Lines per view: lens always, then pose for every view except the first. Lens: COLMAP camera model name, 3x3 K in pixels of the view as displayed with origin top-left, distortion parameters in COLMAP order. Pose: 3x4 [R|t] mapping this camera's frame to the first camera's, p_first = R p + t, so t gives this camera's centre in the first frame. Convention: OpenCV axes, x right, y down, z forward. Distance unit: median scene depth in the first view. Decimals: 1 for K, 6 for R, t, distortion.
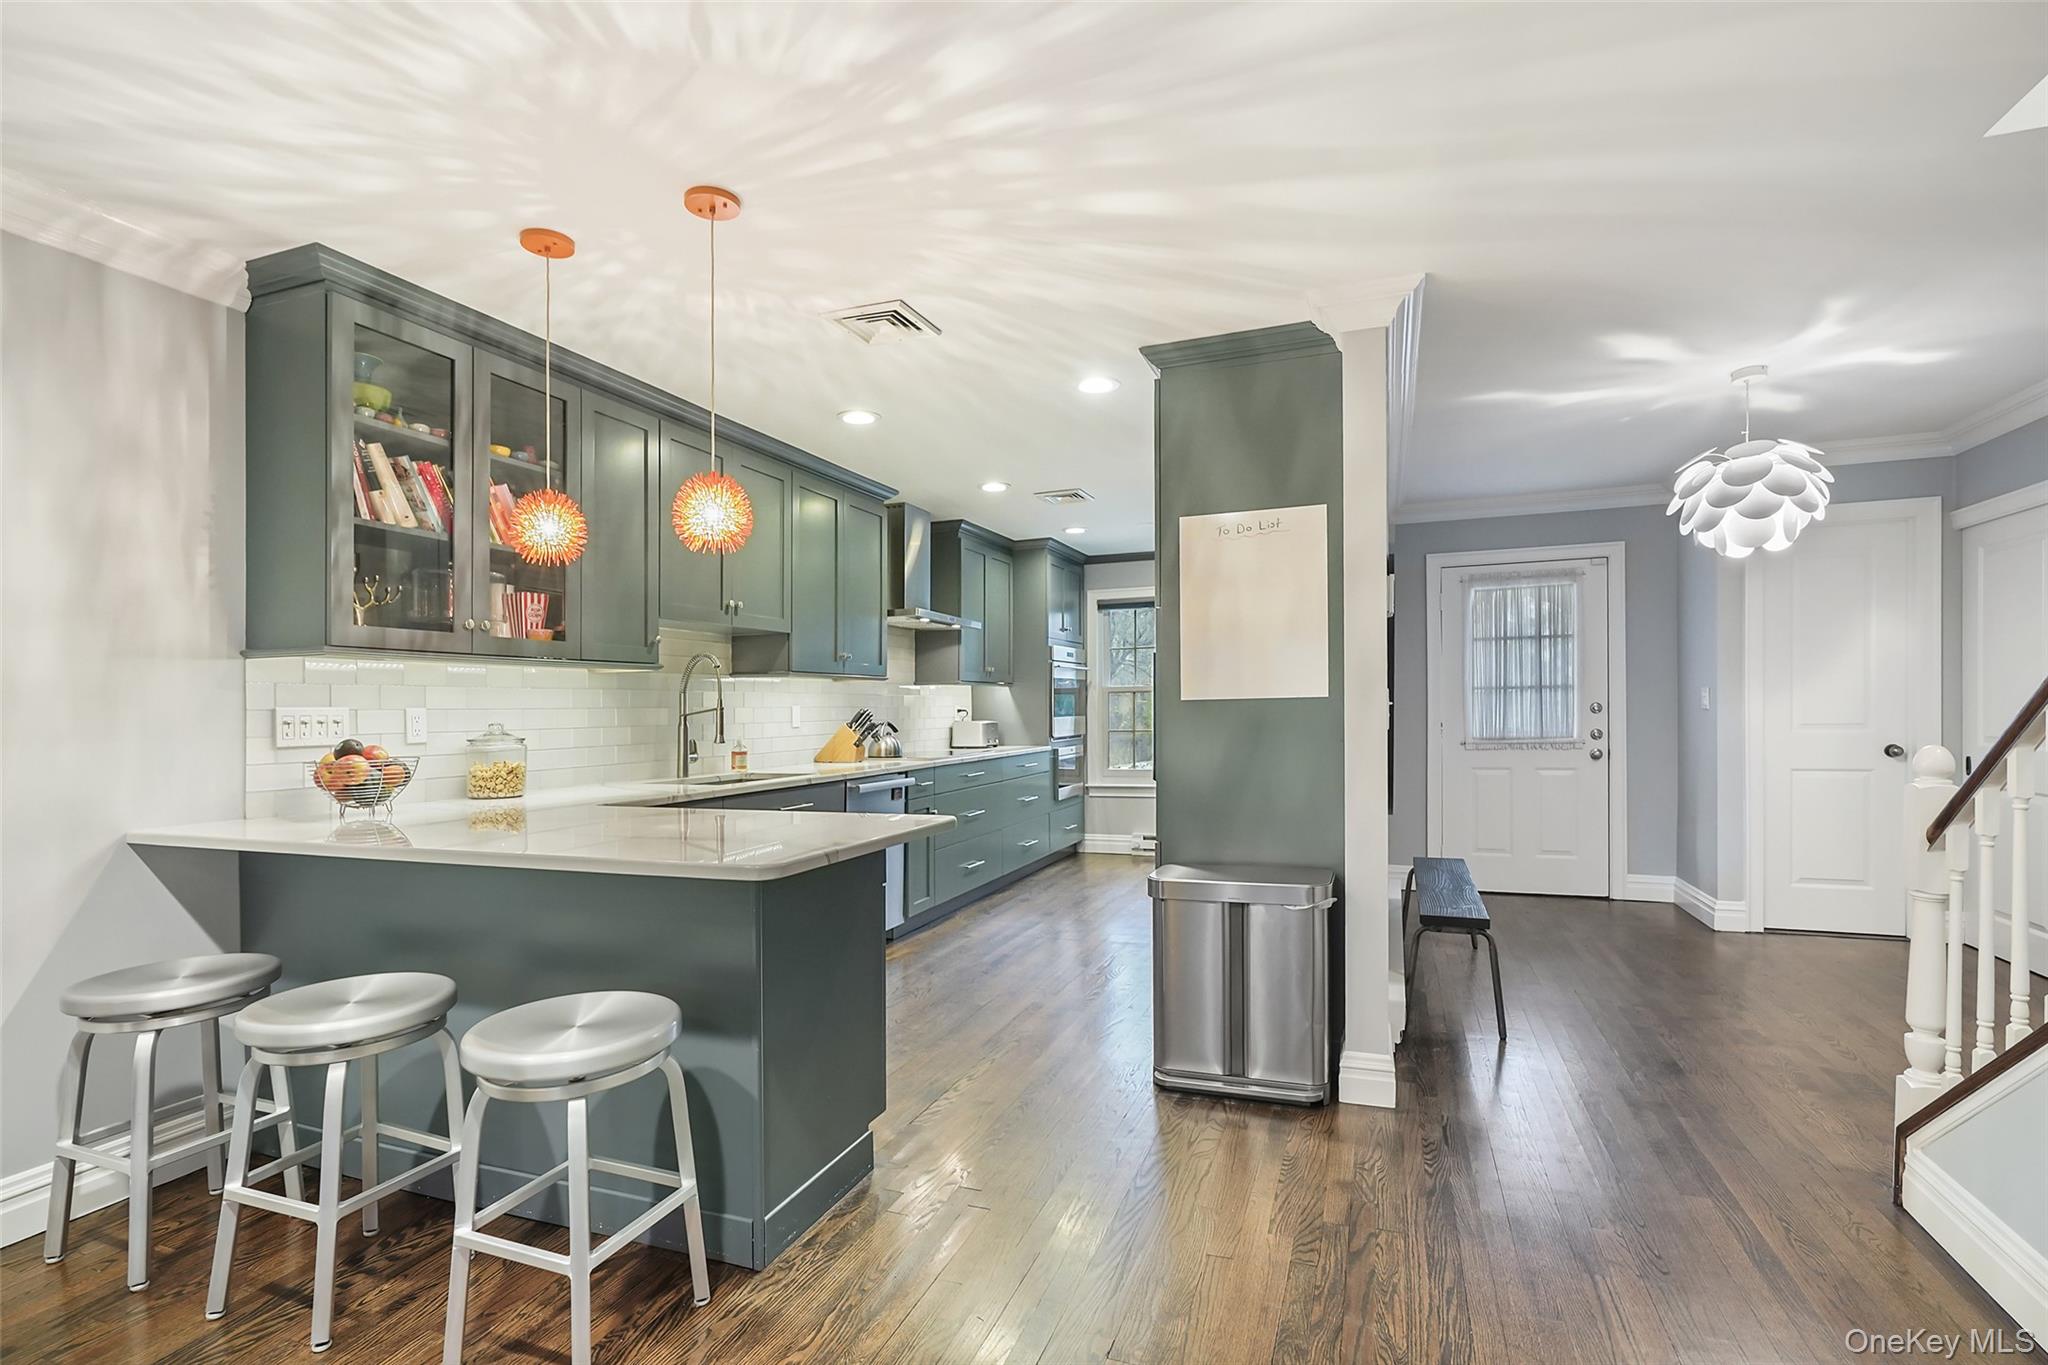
lens RADIAL K [[953.0, 0, 1030.0], [0, 953.0, 699.1], [0, 0, 1]] dist [-0.007904, 0.000278]
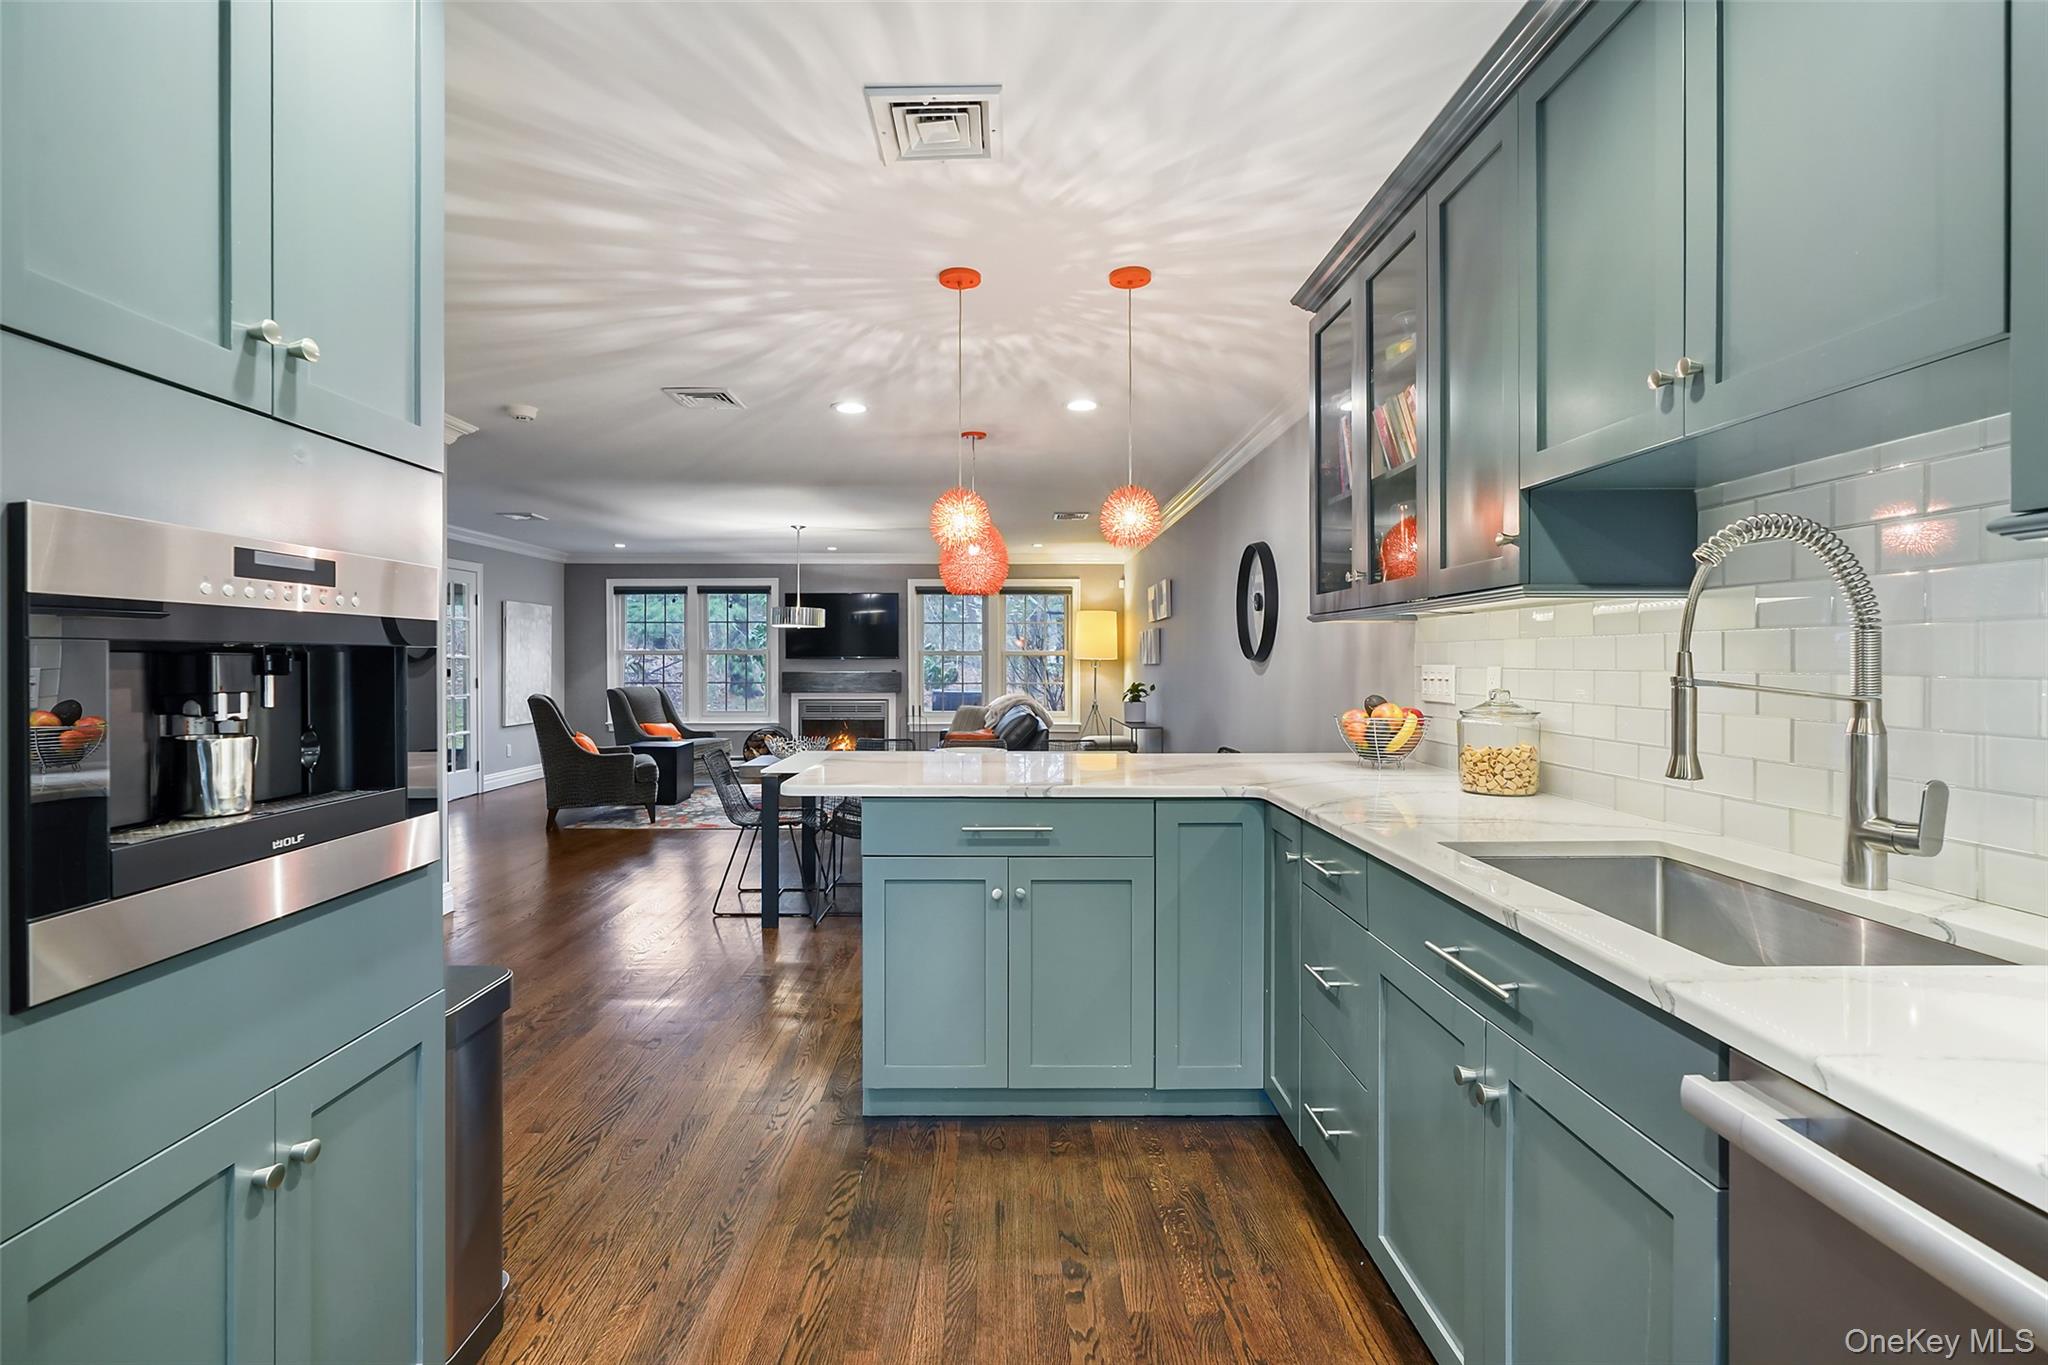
lens RADIAL K [[937.2, 0, 1005.6], [0, 937.2, 661.5], [0, 0, 1]] dist [-0.003192, 0.000051]
pose [[-0.936906, 0.013472, -0.349321, 0.026761], [0.015474, 0.999876, -0.002941, 0.000131], [0.349238, -0.008161, -0.936999, 1.045634]]
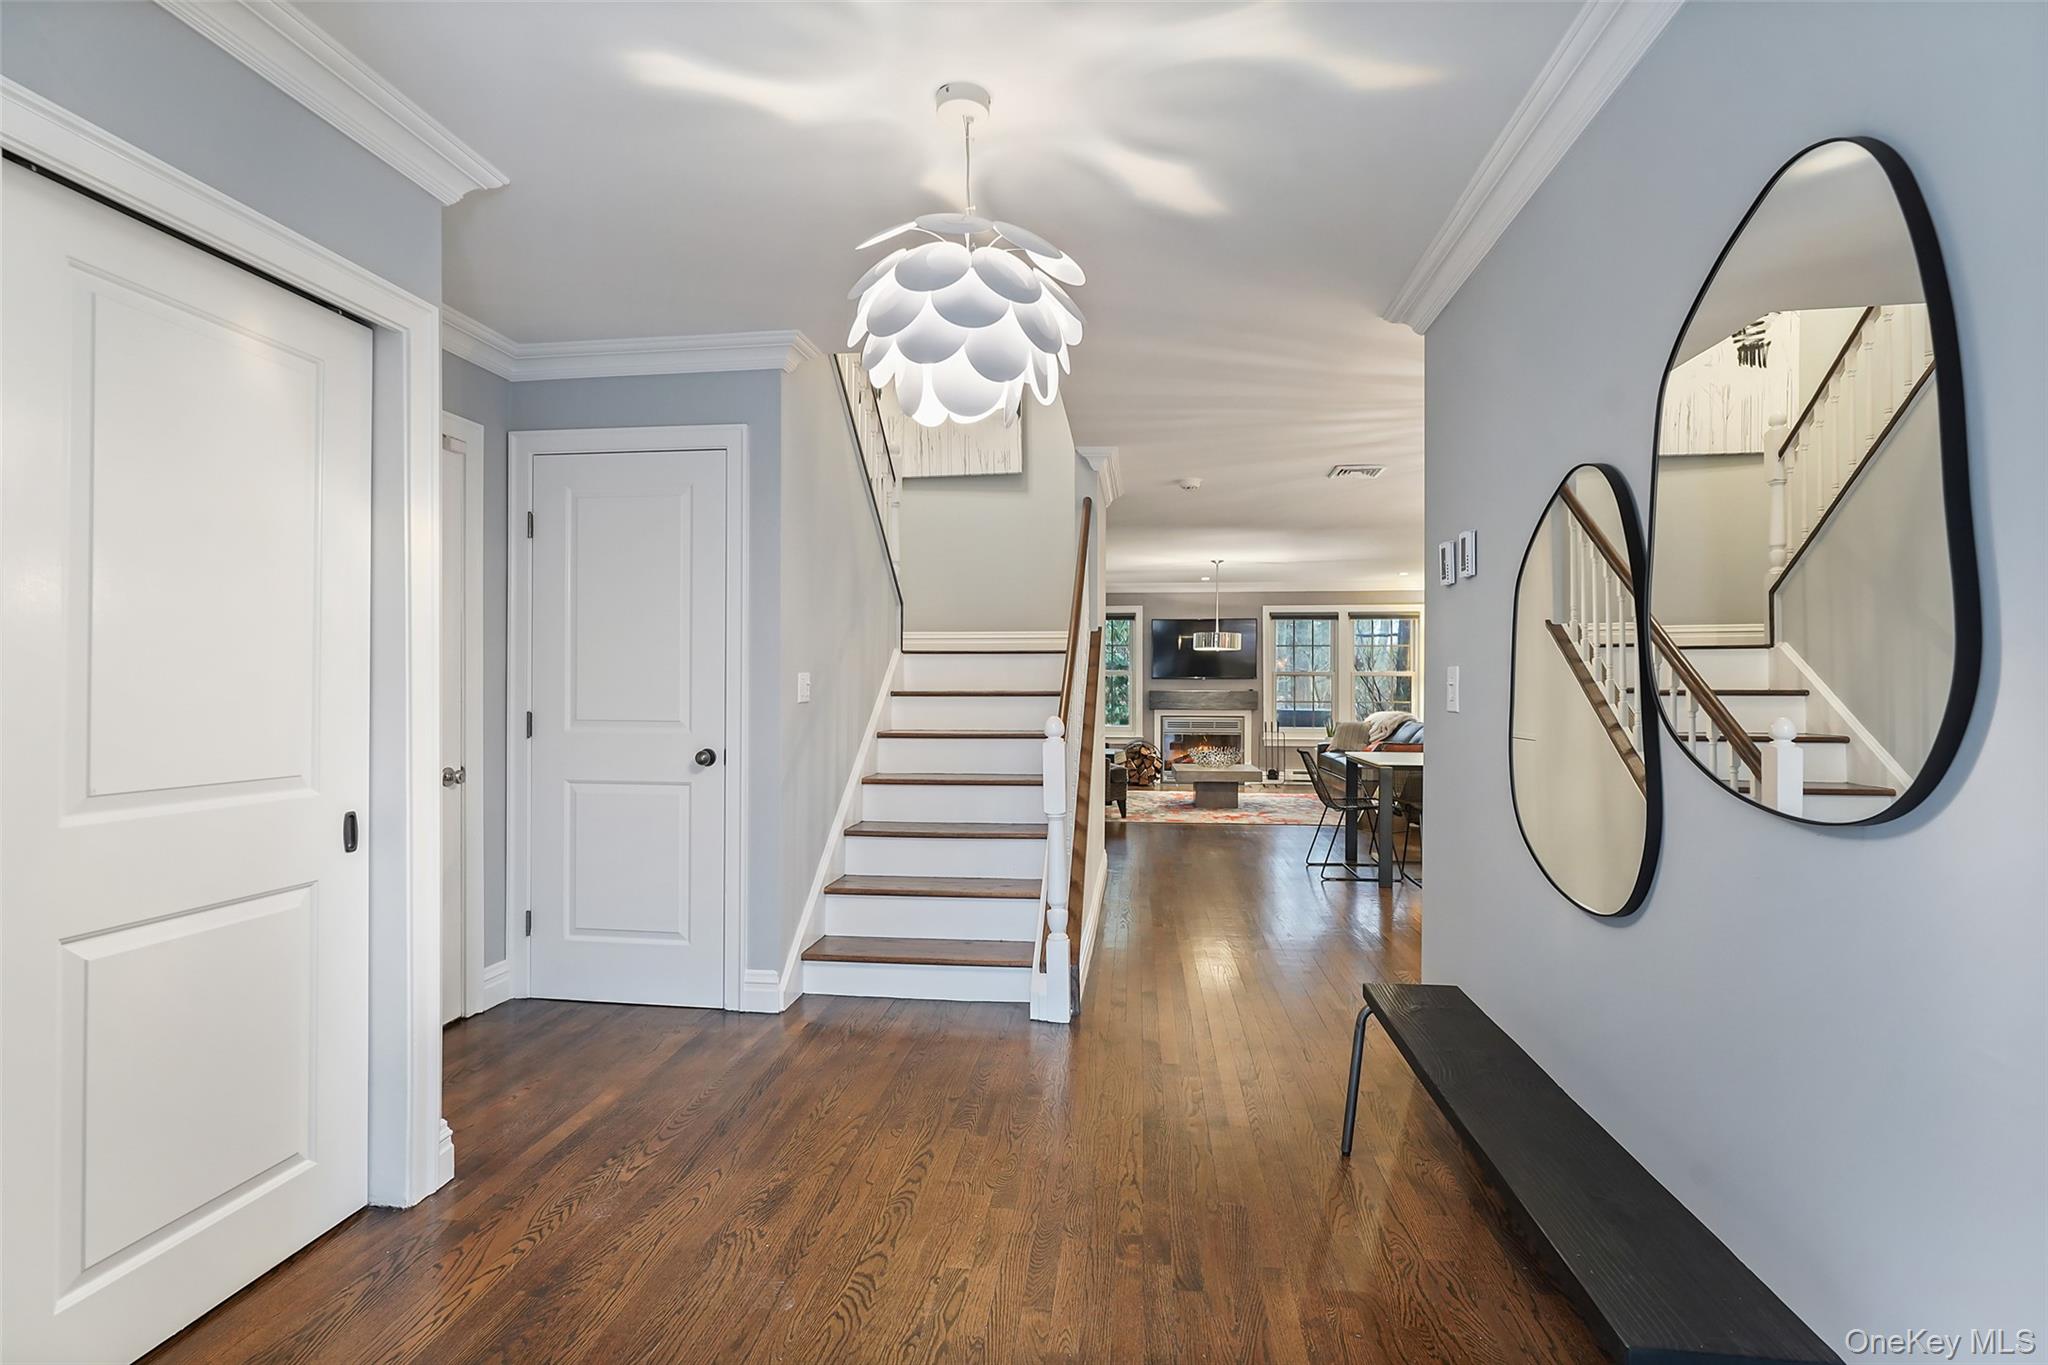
lens RADIAL K [[972.5, 0, 1024.0], [0, 972.5, 682.5], [0, 0, 1]] dist [-0.001638, -0.000421]
pose [[-0.971096, 0.011149, -0.238428, 0.651279], [0.013722, 0.999864, -0.009134, 0.006824], [0.238294, -0.012142, -0.971117, 1.165350]]
